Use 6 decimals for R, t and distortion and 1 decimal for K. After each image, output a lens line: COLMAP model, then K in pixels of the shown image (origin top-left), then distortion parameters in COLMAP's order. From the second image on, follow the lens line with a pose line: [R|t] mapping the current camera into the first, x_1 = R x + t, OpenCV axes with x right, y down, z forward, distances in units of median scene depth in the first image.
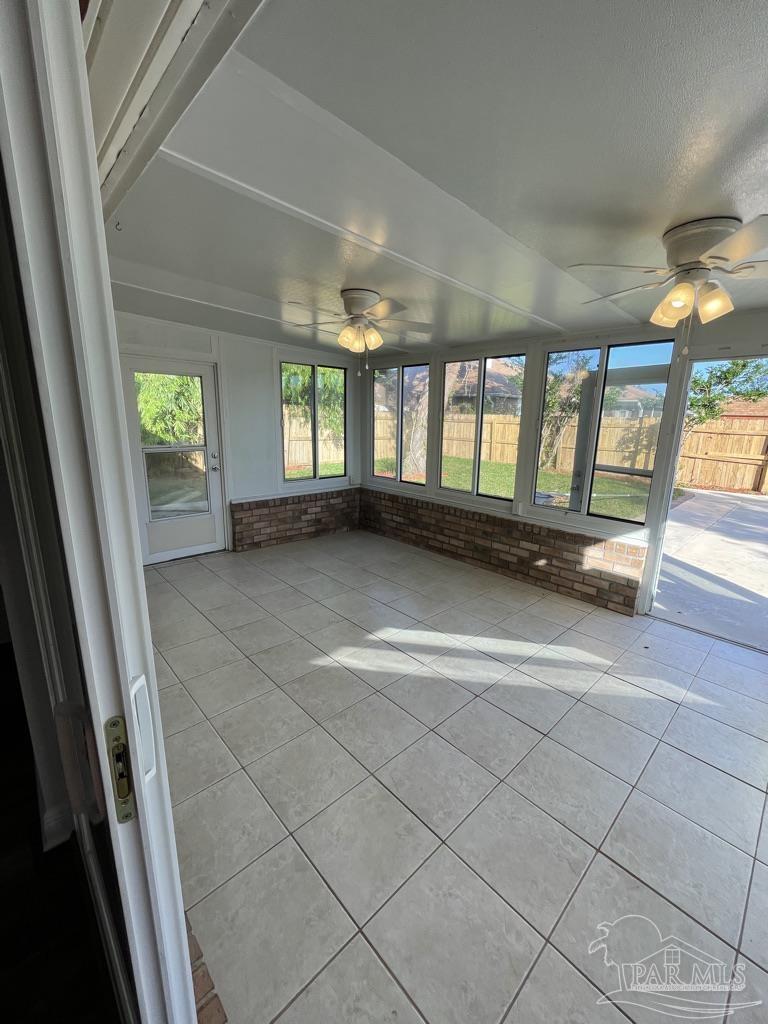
lens RADIAL K [[412.7, 0, 383.6], [0, 412.7, 509.2], [0, 0, 1]] dist [-0.002219, -0.000991]
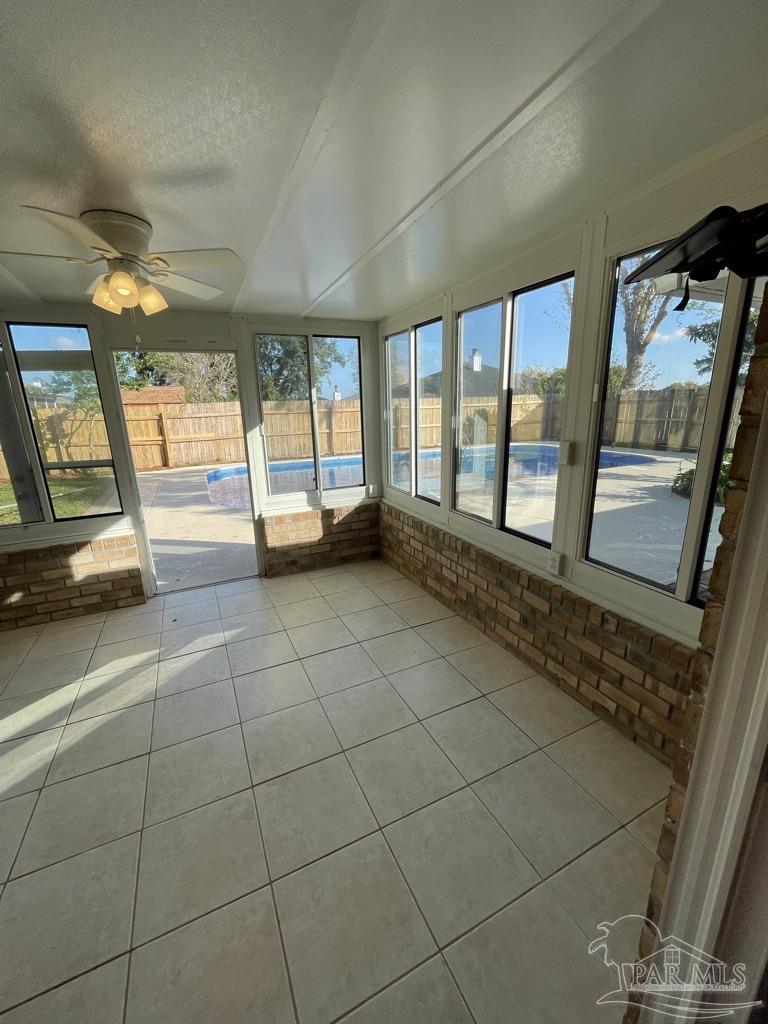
lens RADIAL K [[412.7, 0, 384.7], [0, 412.7, 513.0], [0, 0, 1]] dist [-0.002219, -0.000991]
pose [[0.300633, -0.271743, 0.914208, -0.087865], [0.241225, 0.949049, 0.202773, -0.013432], [-0.922730, 0.159570, 0.350867, 0.062304]]
